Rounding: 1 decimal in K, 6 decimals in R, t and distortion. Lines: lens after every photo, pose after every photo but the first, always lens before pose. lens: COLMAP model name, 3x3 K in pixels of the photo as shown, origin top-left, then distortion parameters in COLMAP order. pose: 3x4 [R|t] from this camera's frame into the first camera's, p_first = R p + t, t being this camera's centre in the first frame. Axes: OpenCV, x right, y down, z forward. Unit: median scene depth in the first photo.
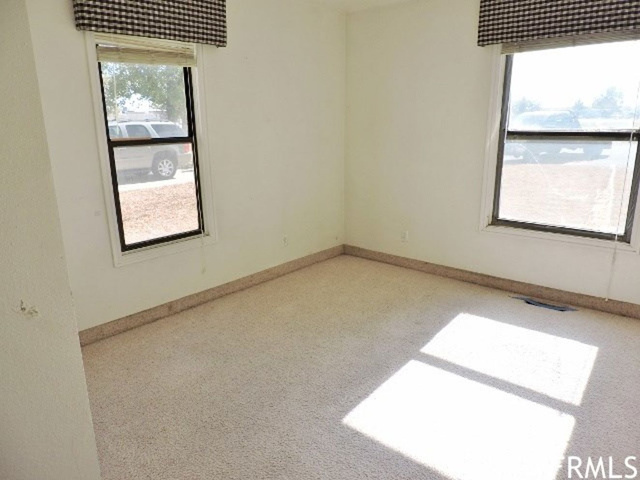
lens RADIAL K [[456.4, 0, 319.2], [0, 456.4, 237.4], [0, 0, 1]] dist [-0.019972, -0.008747]
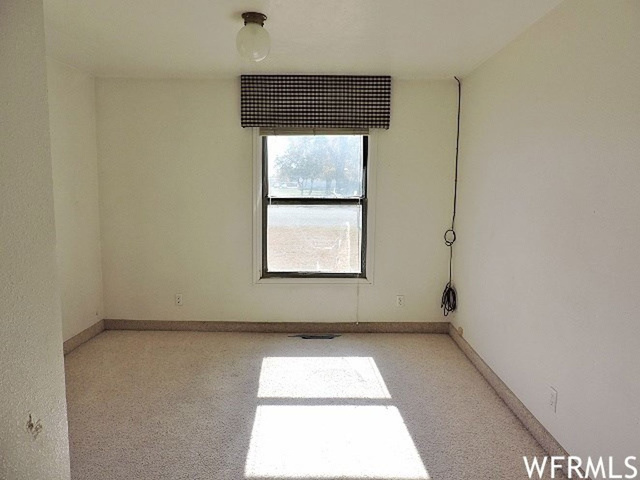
lens RADIAL K [[456.4, 0, 318.0], [0, 456.4, 241.7], [0, 0, 1]] dist [-0.019972, -0.008747]
pose [[0.750827, -0.054192, 0.658272, -0.293098], [0.141960, 0.986577, -0.080700, -0.005388], [-0.645063, 0.154040, 0.748442, 0.034689]]
